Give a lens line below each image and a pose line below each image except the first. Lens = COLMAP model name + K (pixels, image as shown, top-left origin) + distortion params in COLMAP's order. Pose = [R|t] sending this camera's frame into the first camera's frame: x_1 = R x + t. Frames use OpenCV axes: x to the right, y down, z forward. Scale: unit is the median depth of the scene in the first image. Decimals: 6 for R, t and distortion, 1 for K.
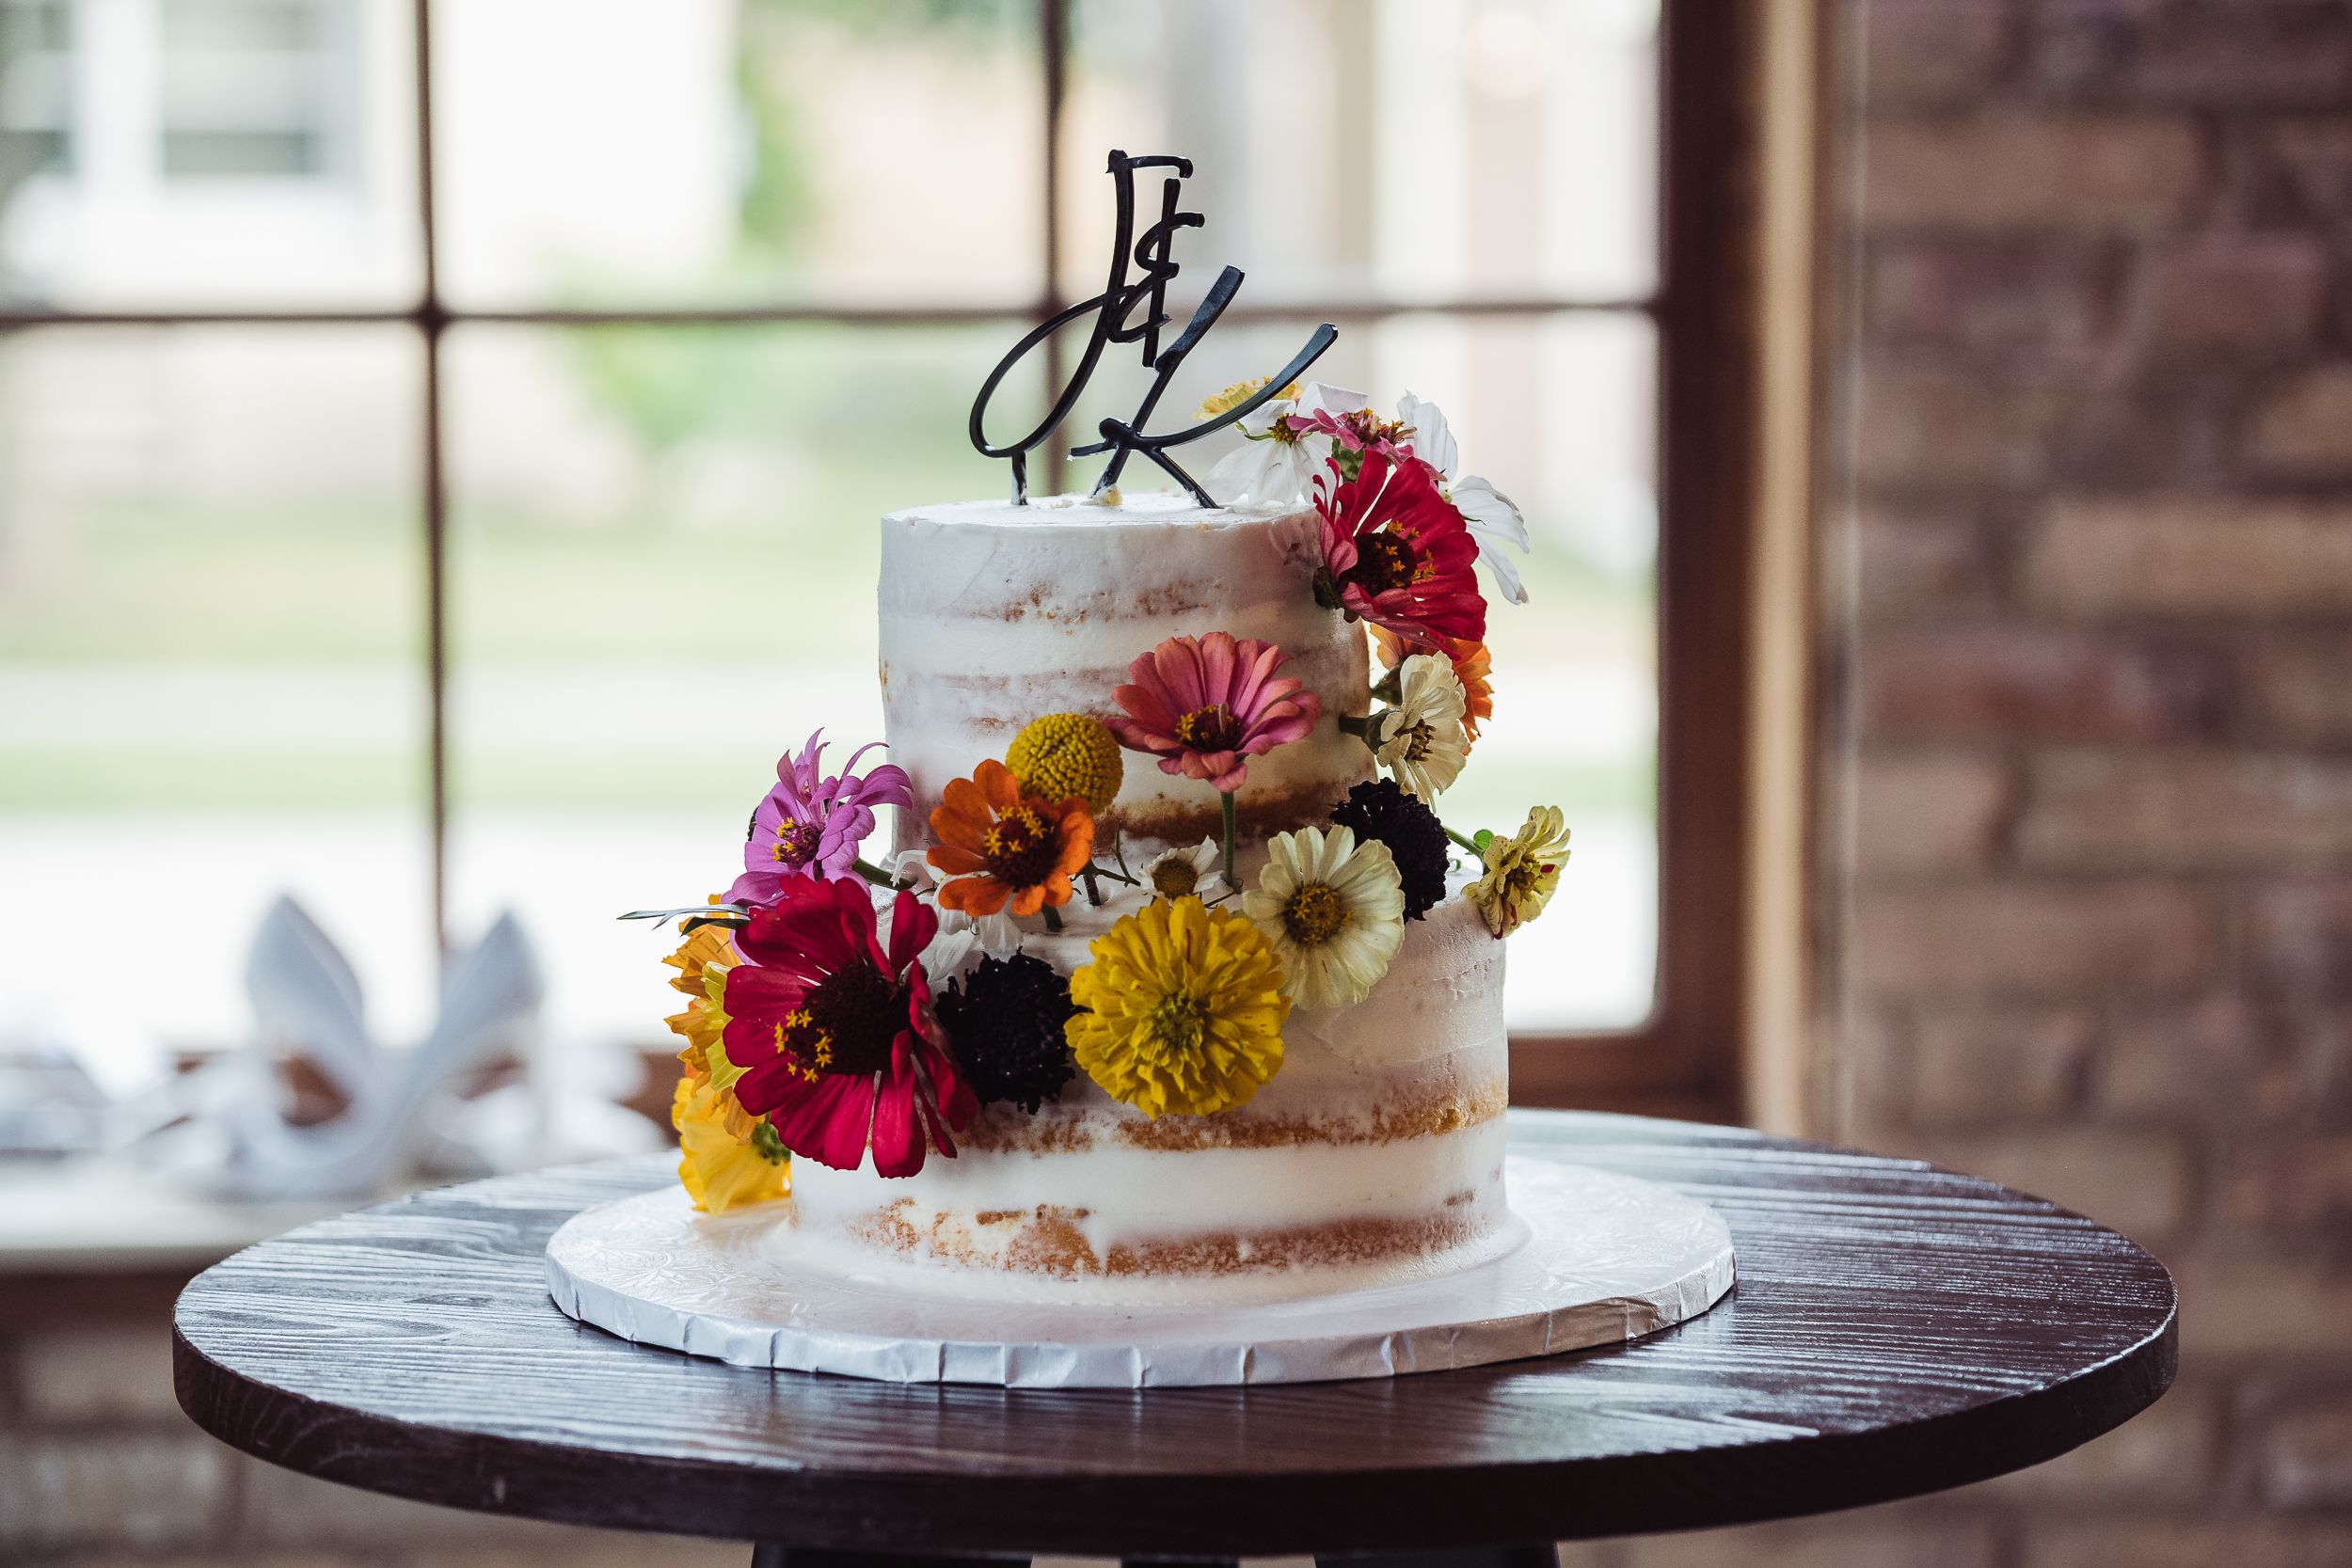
lens RADIAL K [[6927.6, 0, 1176.1], [0, 6927.6, 784.1], [0, 0, 1]] dist [0.003587, 0.000000]
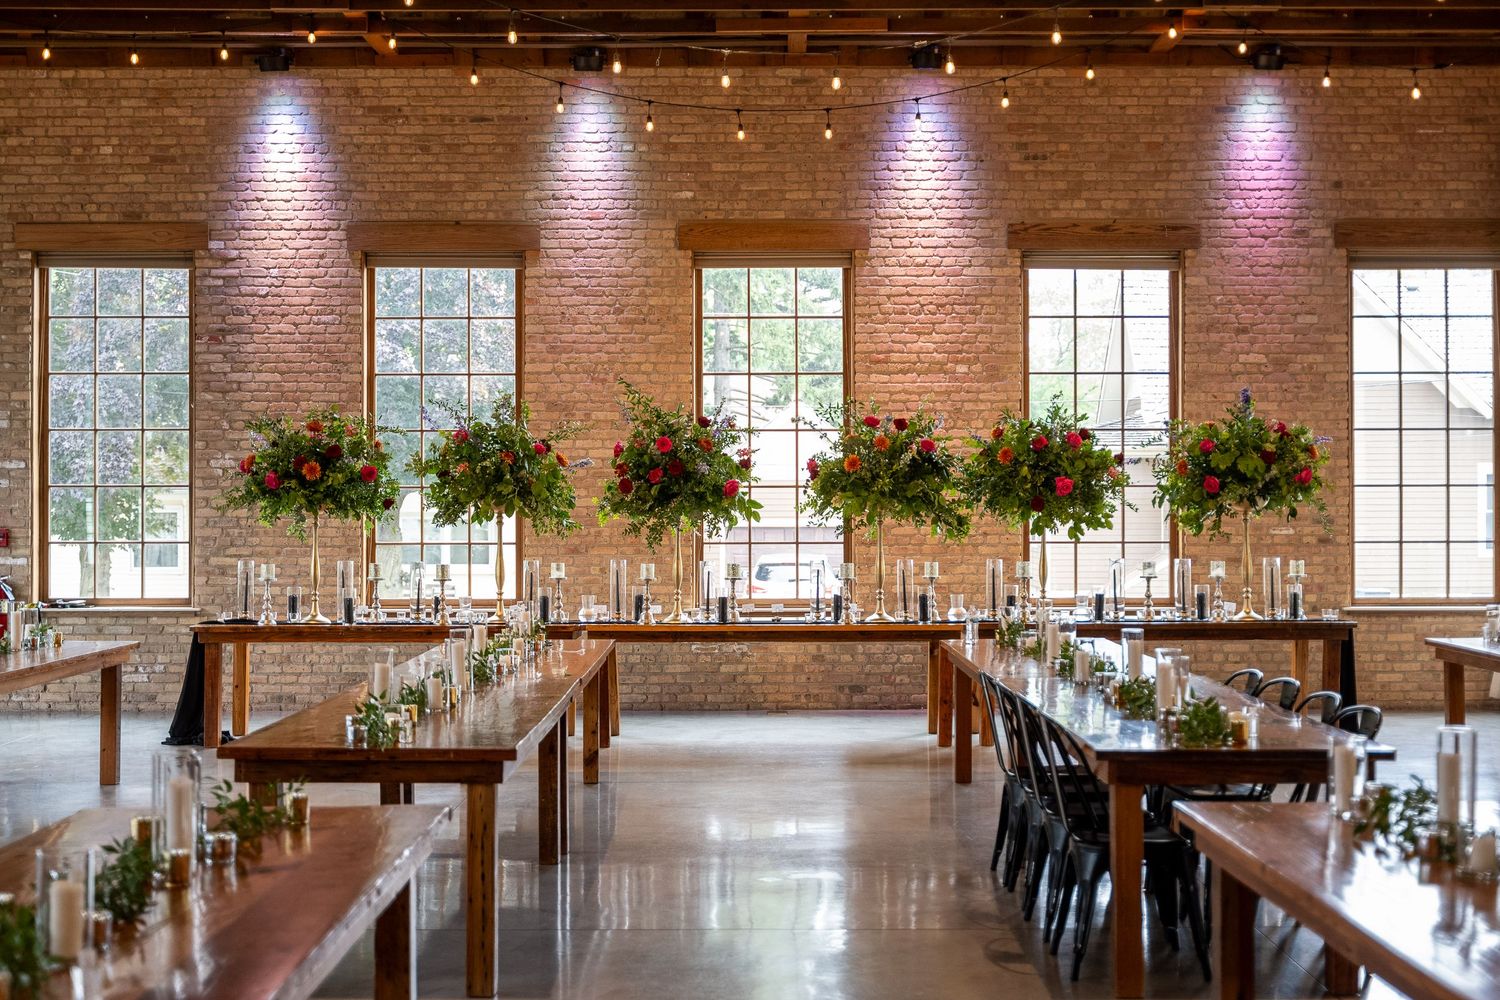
lens RADIAL K [[1951.3, 0, 749.6], [0, 1951.3, 501.1], [0, 0, 1]] dist [-0.024372, 0.000000]
pose [[0.905292, 0.004343, 0.424768, -0.520296], [0.032531, 0.996302, -0.079518, 0.181546], [-0.423542, 0.085805, 0.901803, -2.787992]]
